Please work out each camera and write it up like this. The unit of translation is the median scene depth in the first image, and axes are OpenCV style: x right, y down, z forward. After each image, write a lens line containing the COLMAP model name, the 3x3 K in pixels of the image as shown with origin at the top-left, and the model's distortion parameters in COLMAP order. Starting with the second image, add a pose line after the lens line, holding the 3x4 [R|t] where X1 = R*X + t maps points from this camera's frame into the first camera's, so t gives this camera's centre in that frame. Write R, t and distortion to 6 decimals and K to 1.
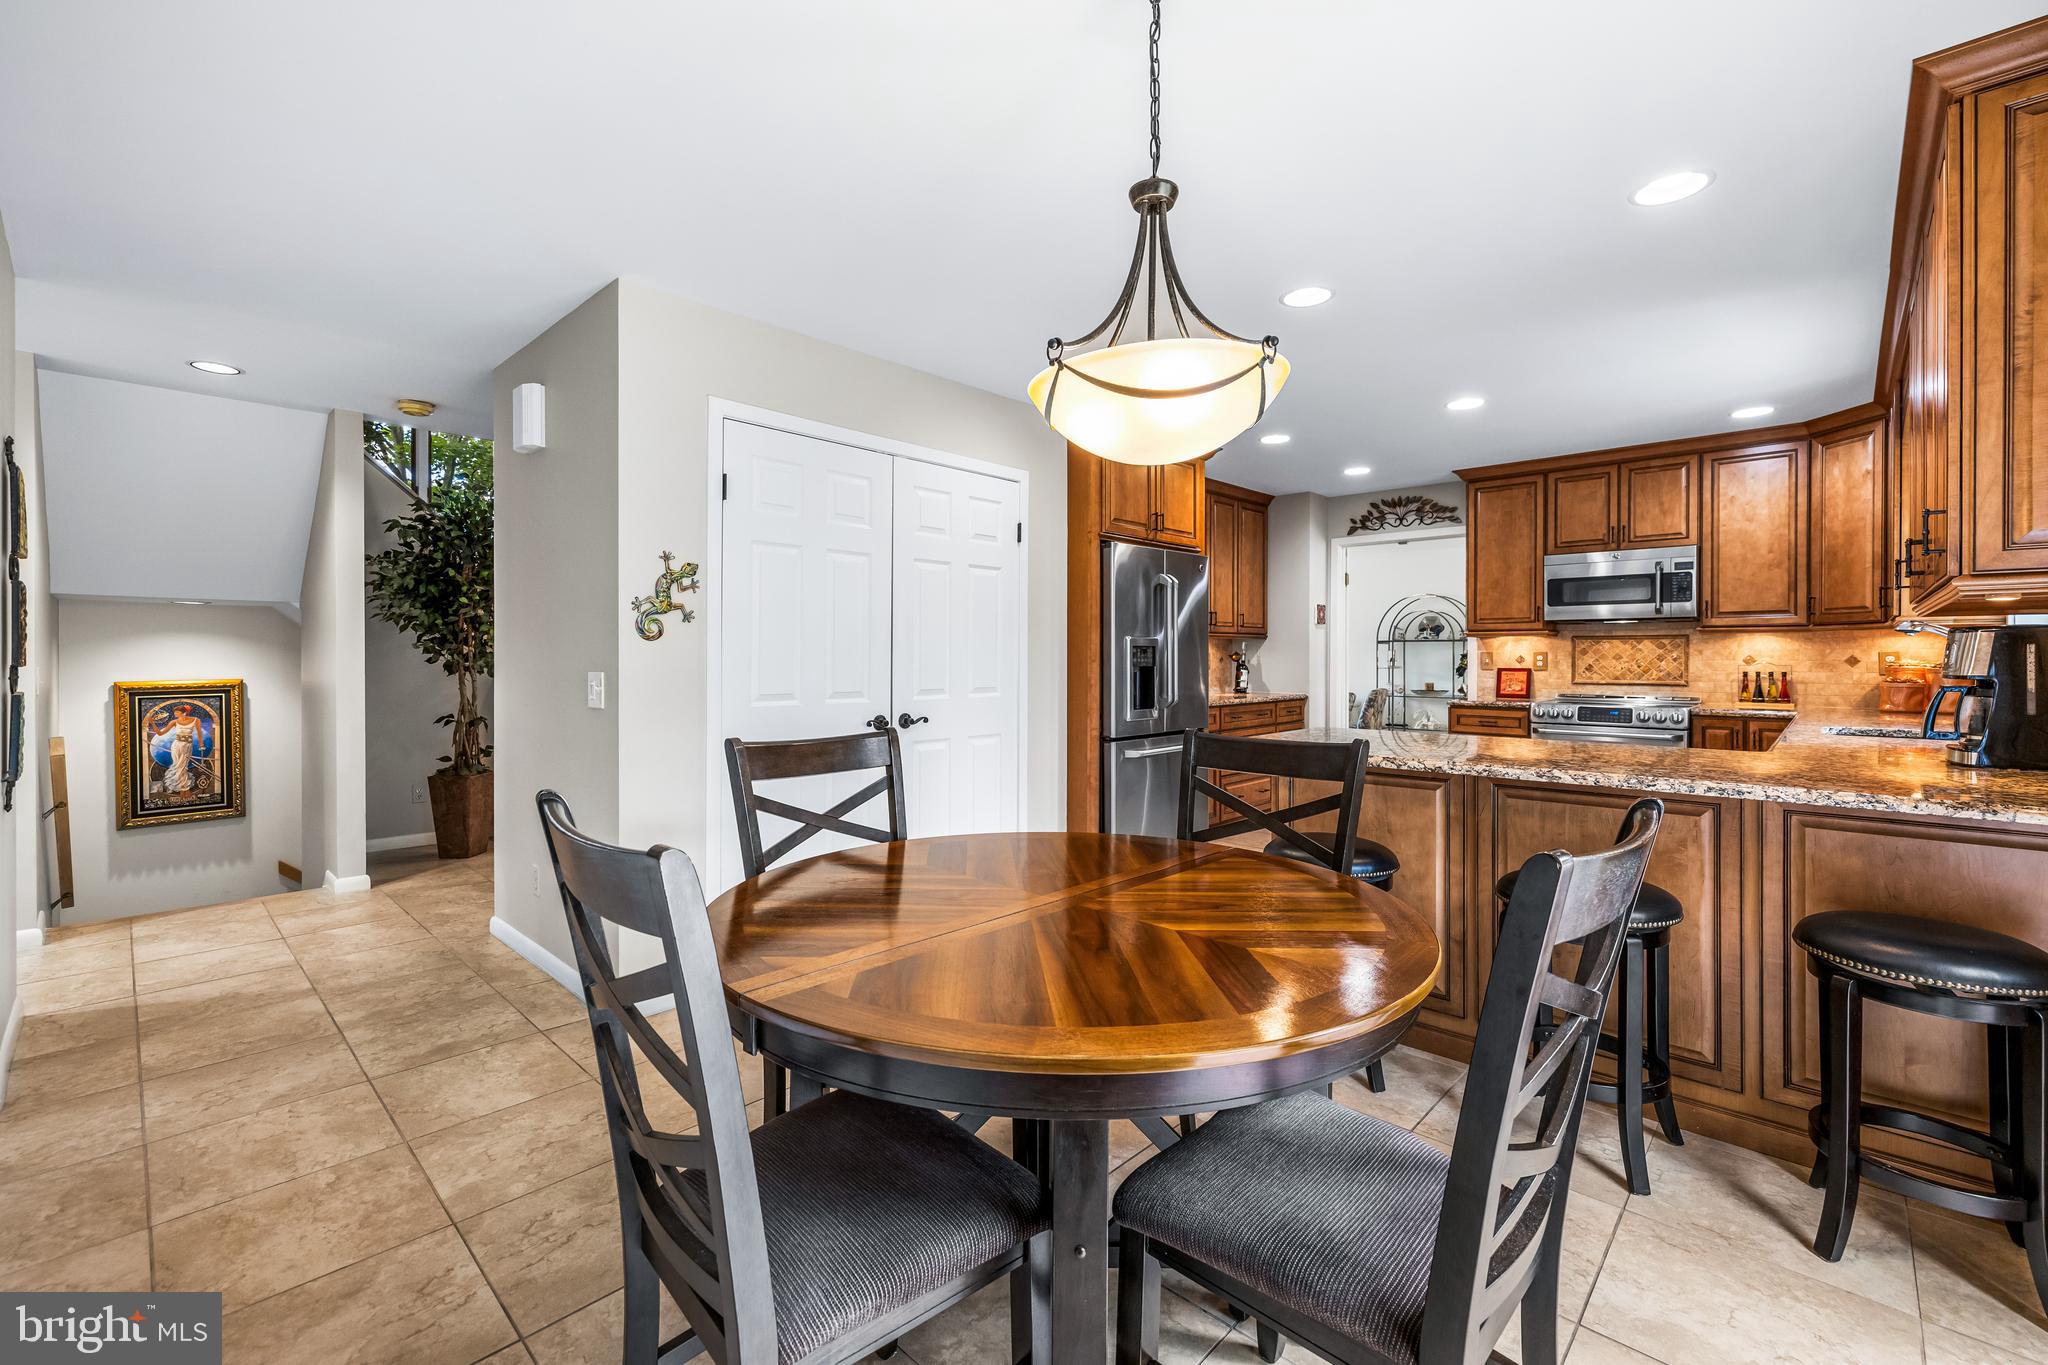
lens RADIAL K [[865.5, 0, 1014.7], [0, 865.5, 667.6], [0, 0, 1]] dist [0.000212, 0.001077]
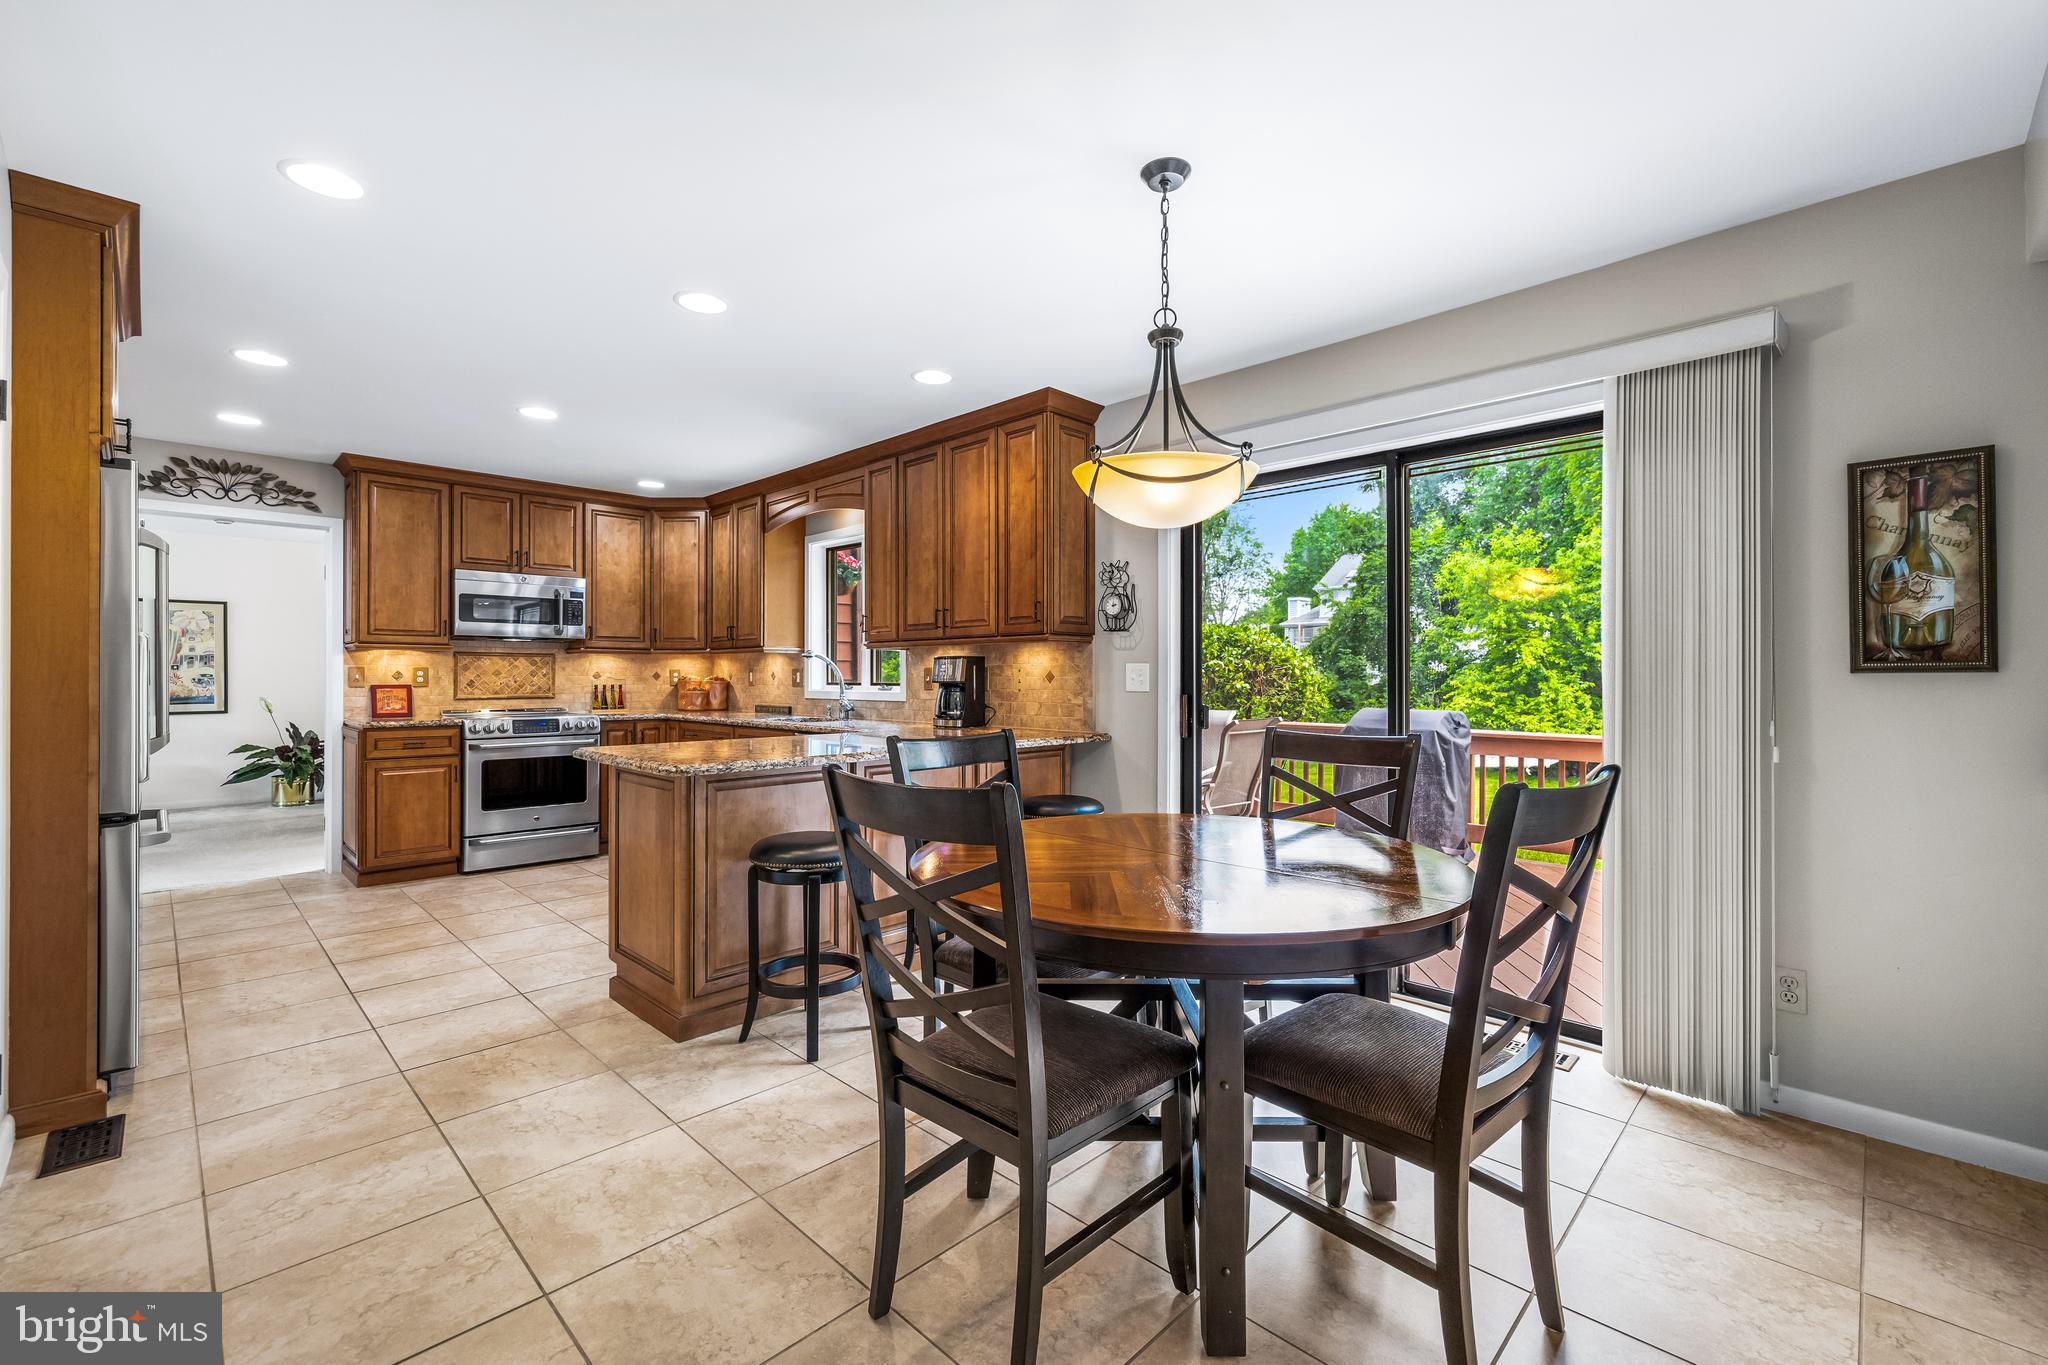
lens RADIAL K [[865.5, 0, 1019.1], [0, 865.5, 676.9], [0, 0, 1]] dist [0.000212, 0.001077]
pose [[0.014984, -0.000448, 0.999888, -0.359748], [0.012557, 0.999921, 0.000260, 0.000457], [-0.999809, 0.012552, 0.014988, 0.354990]]
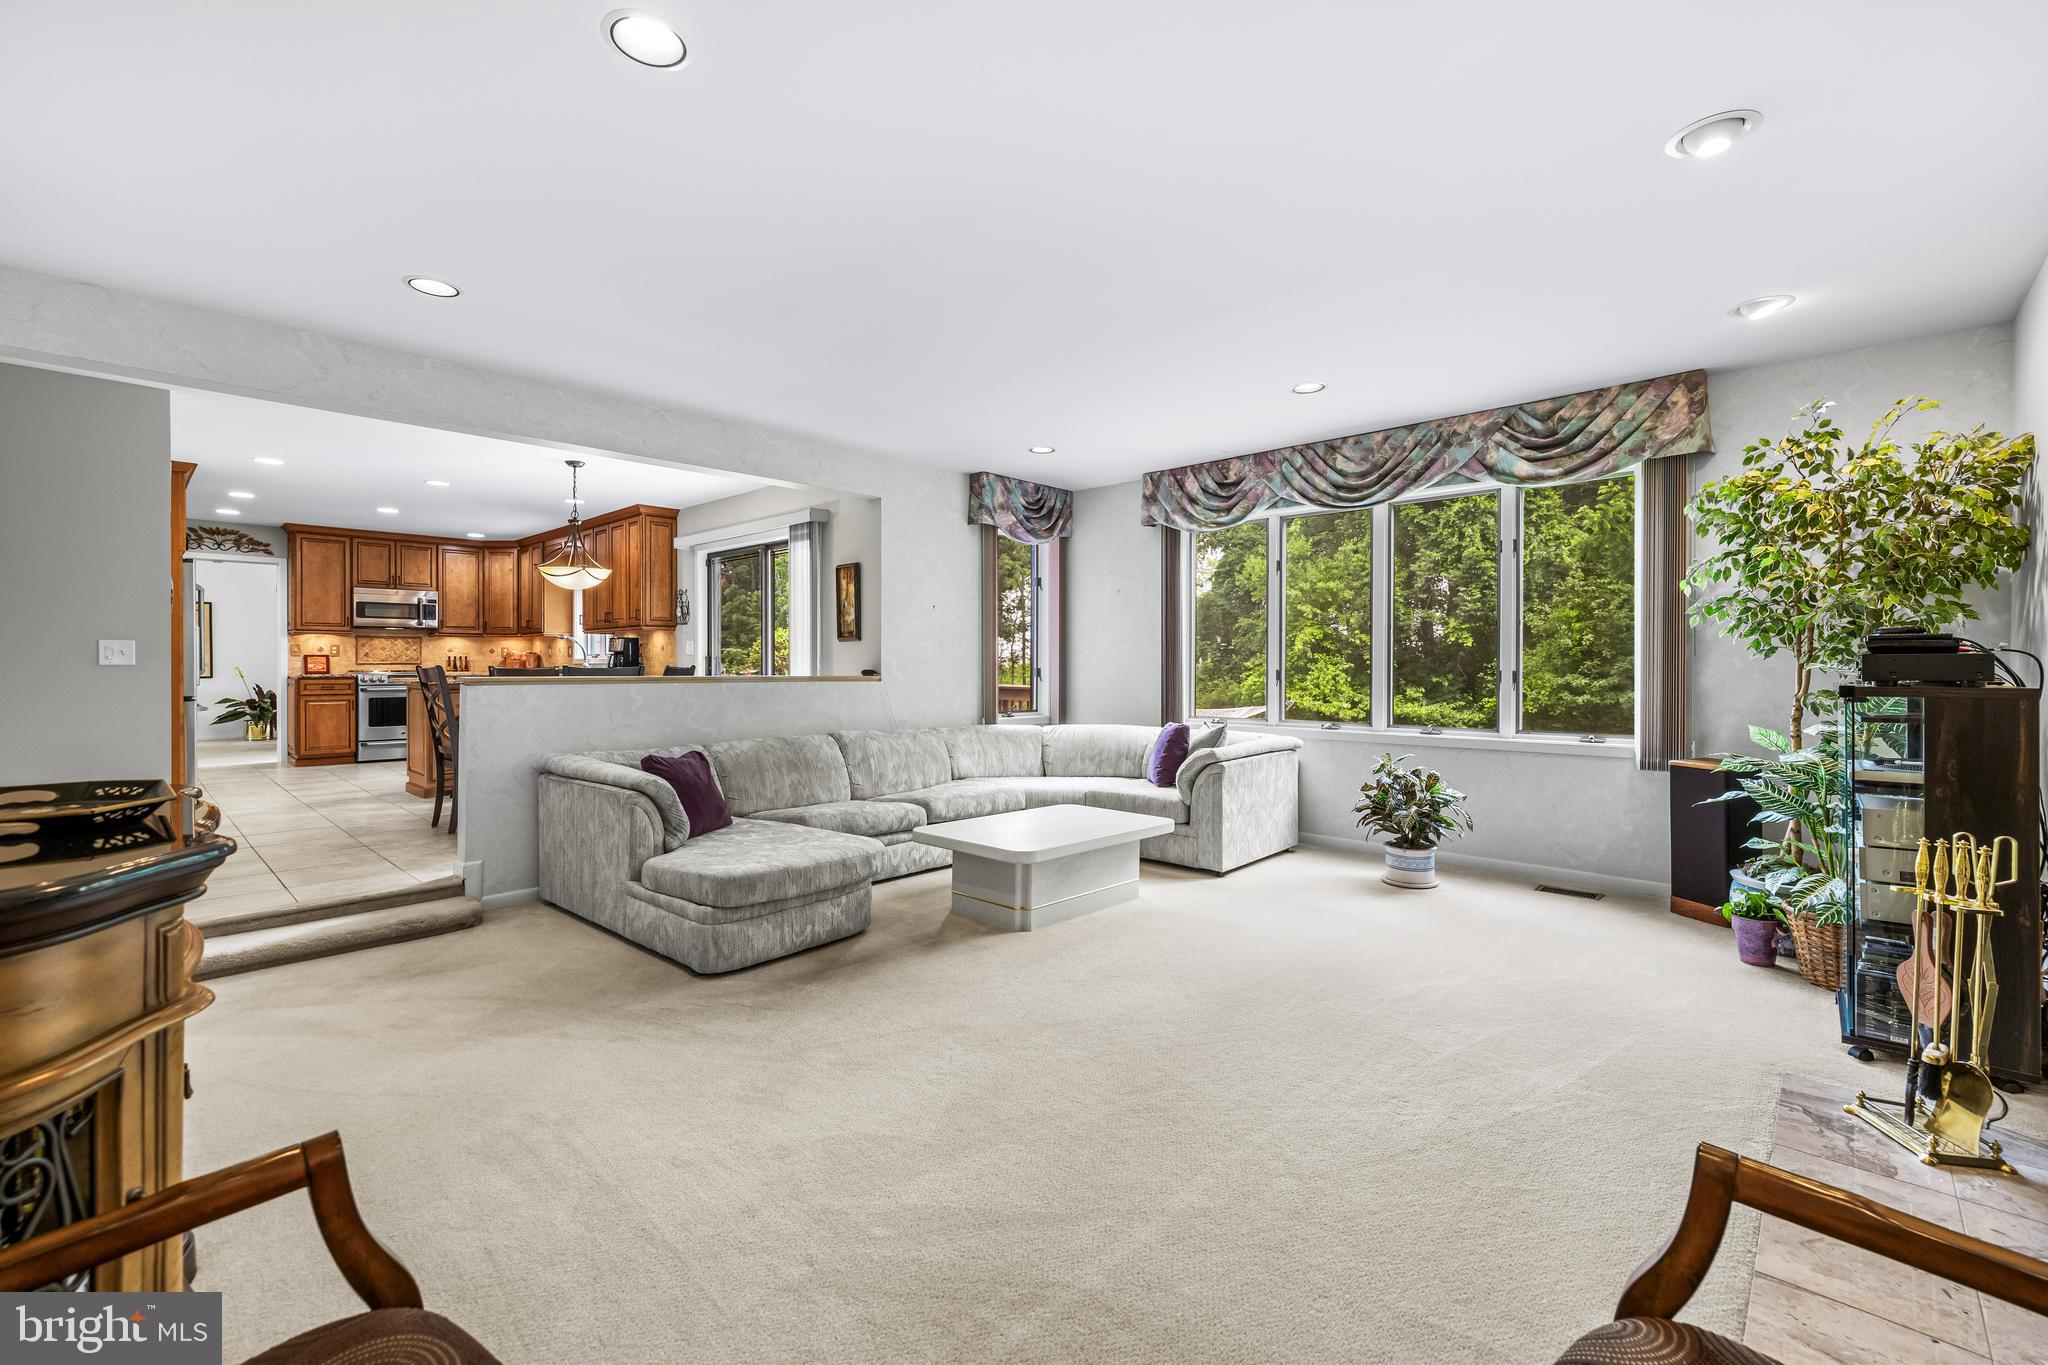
lens RADIAL K [[865.5, 0, 1020.7], [0, 865.5, 671.0], [0, 0, 1]] dist [0.000212, 0.001077]
pose [[-0.010032, -0.007701, 0.999920, -1.098546], [0.012948, 0.999886, 0.007831, 0.037521], [-0.999866, 0.013026, -0.009931, -0.280926]]
